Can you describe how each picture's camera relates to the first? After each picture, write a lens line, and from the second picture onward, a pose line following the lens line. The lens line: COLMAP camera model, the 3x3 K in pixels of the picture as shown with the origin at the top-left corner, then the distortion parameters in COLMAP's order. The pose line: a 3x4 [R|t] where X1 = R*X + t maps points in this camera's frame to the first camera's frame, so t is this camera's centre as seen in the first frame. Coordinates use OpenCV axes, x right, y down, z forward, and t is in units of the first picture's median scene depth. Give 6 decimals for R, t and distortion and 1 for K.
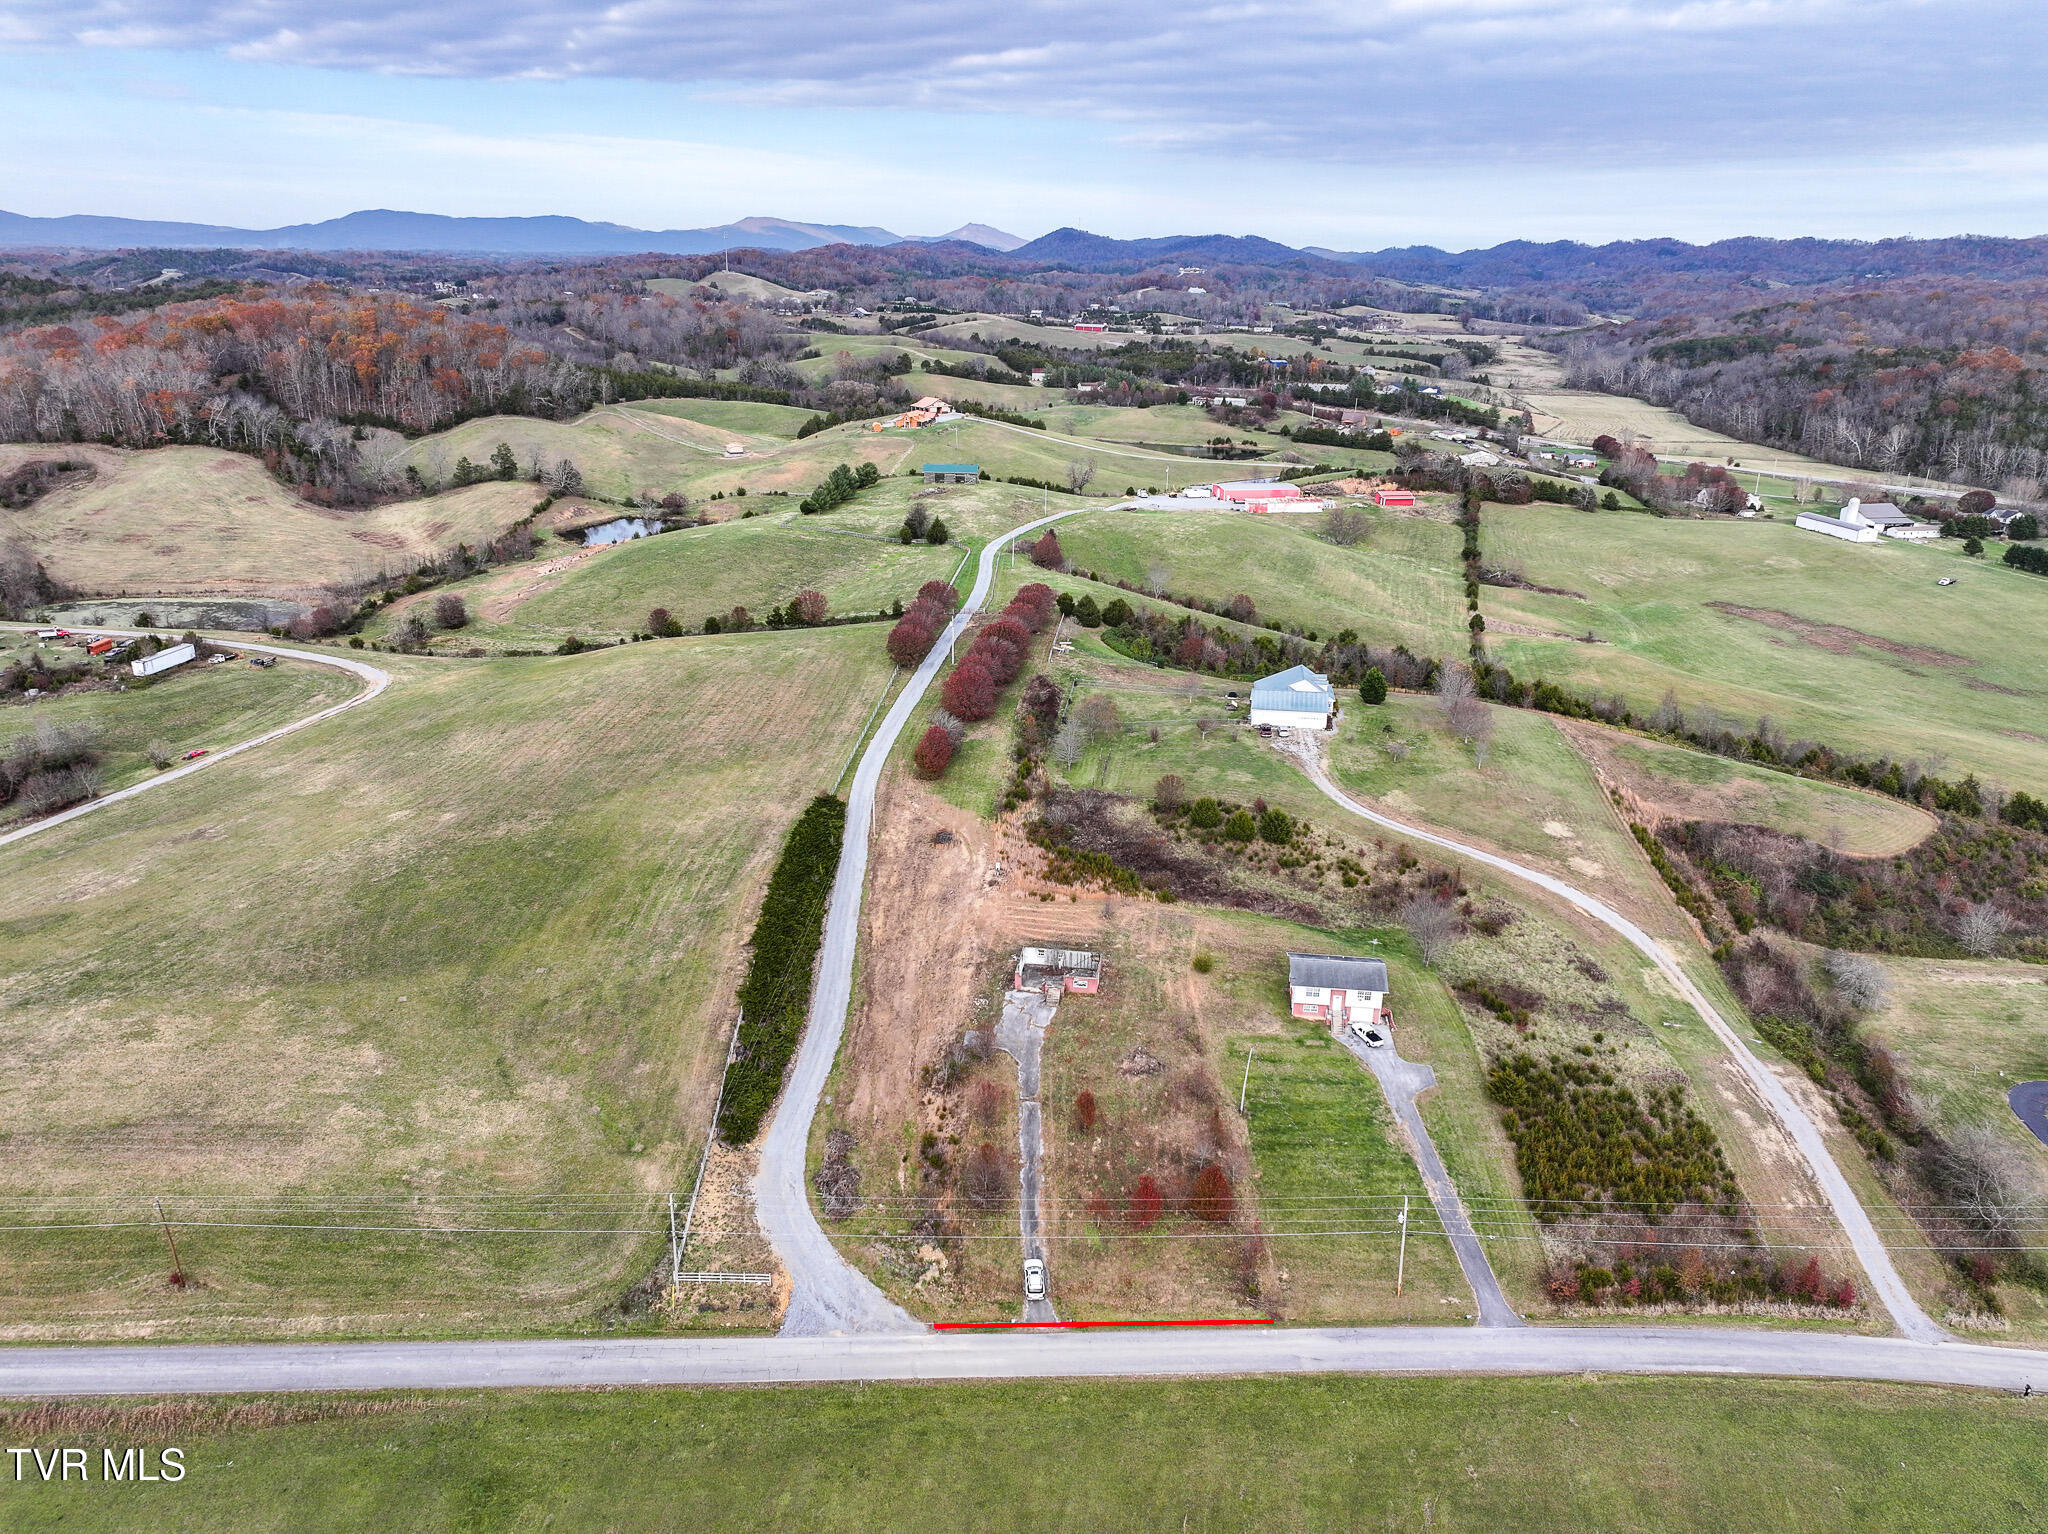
lens RADIAL K [[1430.5, 0, 1035.9], [0, 1430.5, 764.5], [0, 0, 1]] dist [0.007303, -0.001604]
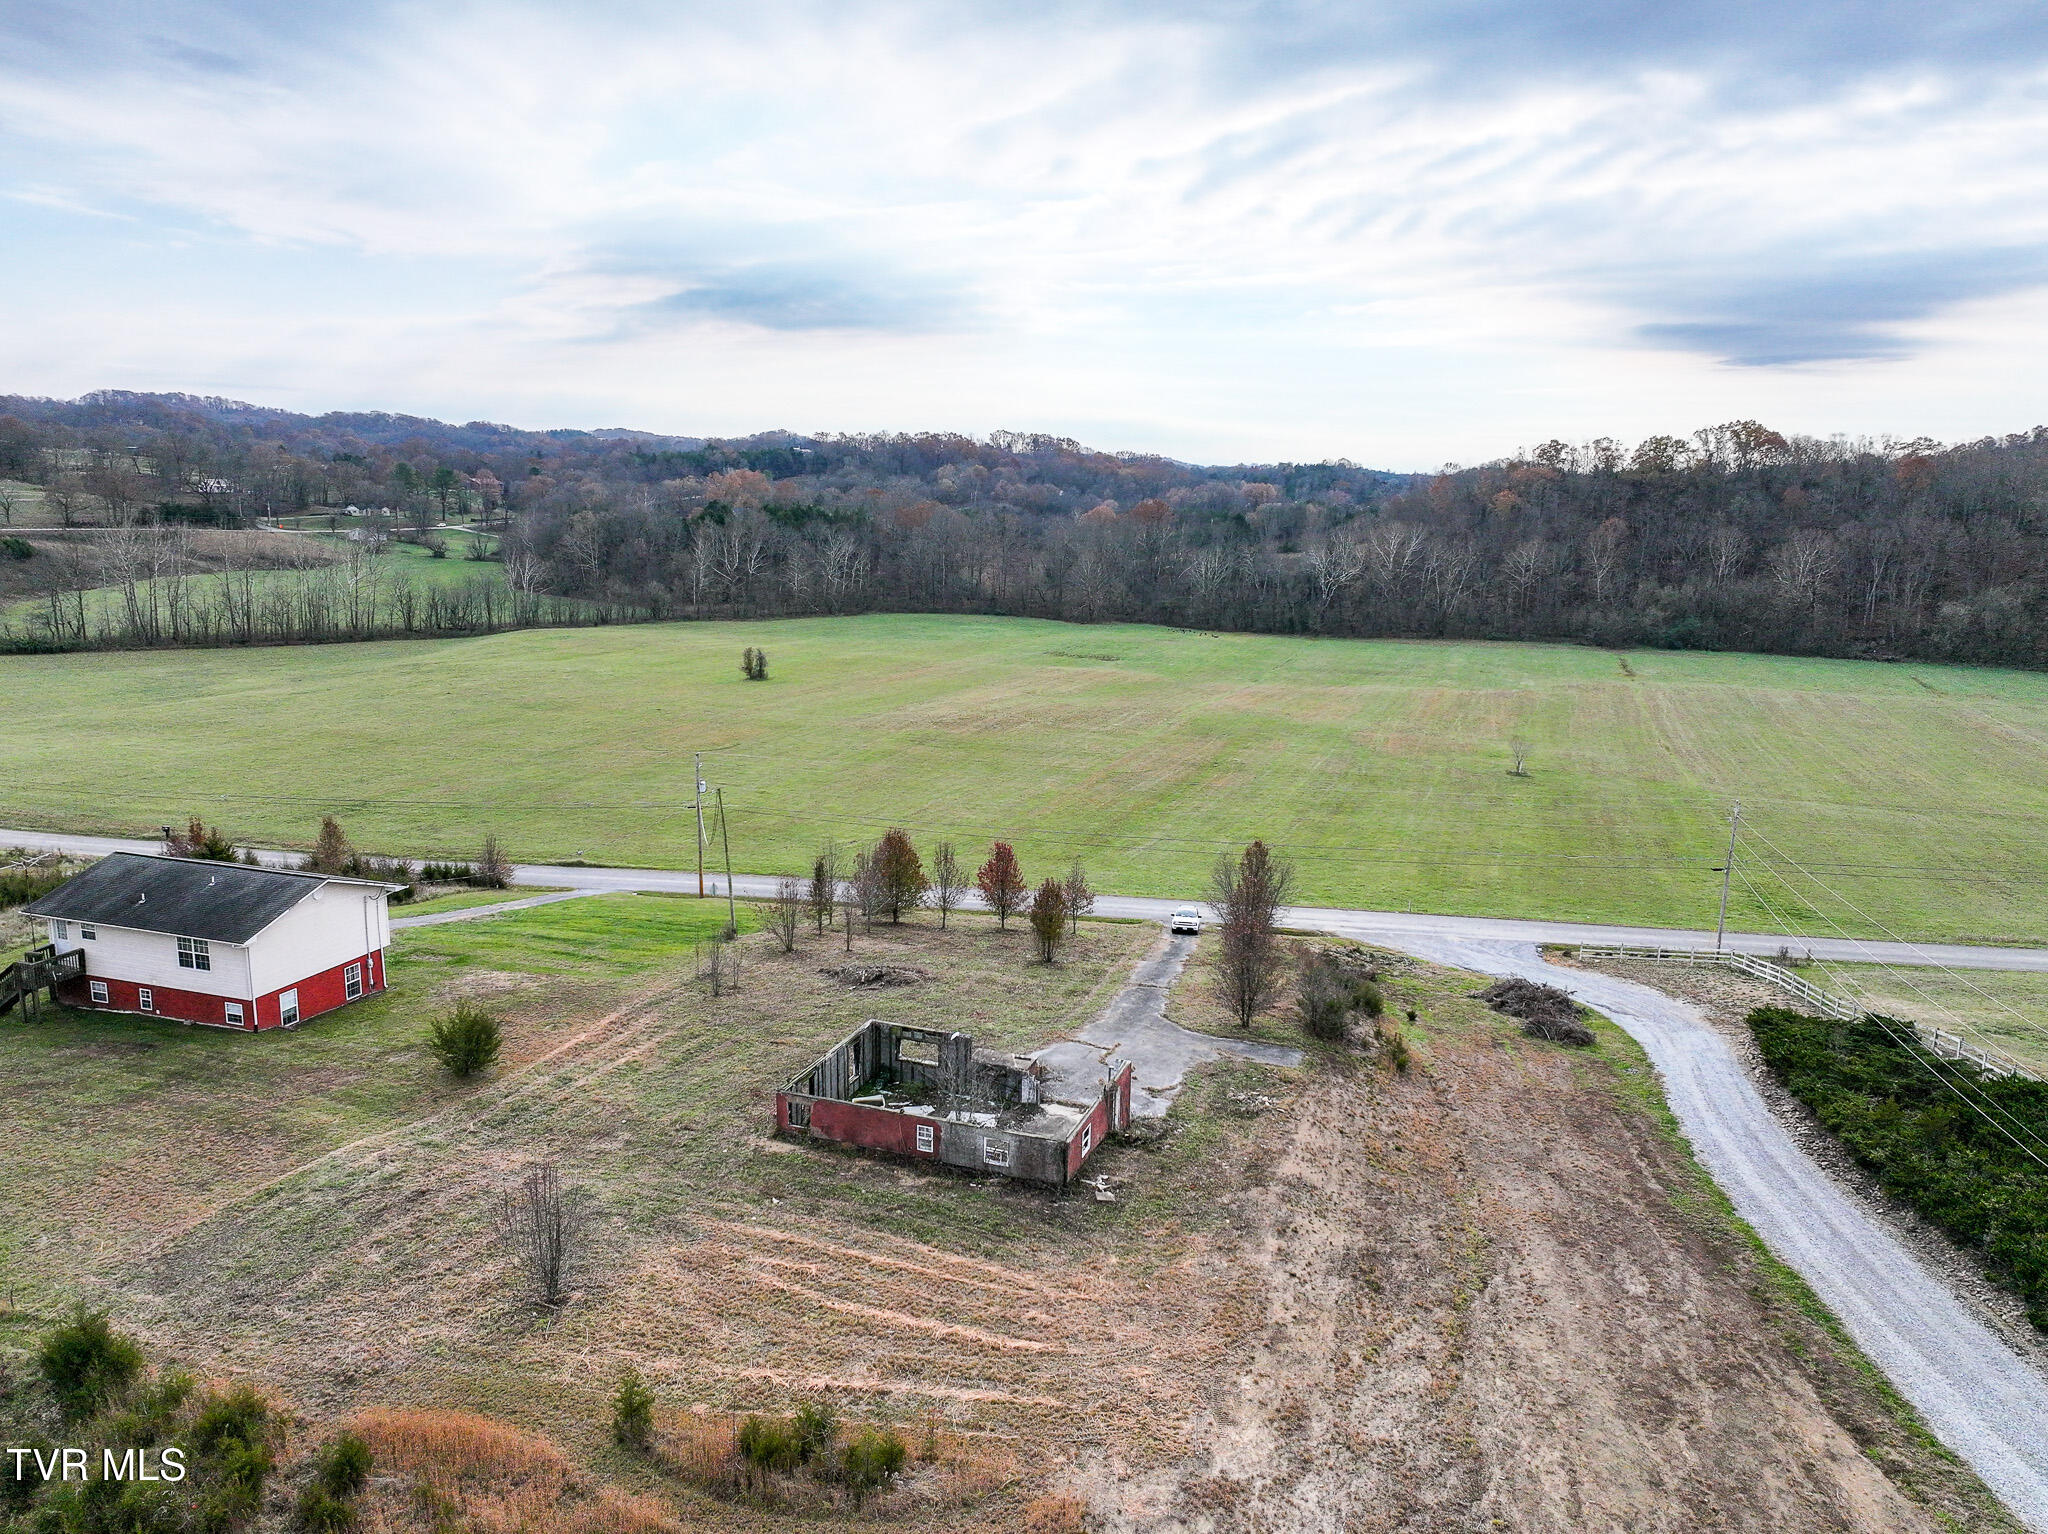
lens RADIAL K [[1437.0, 0, 1033.2], [0, 1437.0, 756.2], [0, 0, 1]] dist [-0.001352, 0.016747]
pose [[-0.977252, -0.075420, 0.198218, -0.054879], [0.034840, 0.864842, 0.500833, -0.059388], [-0.209200, 0.496346, -0.842541, 1.401648]]
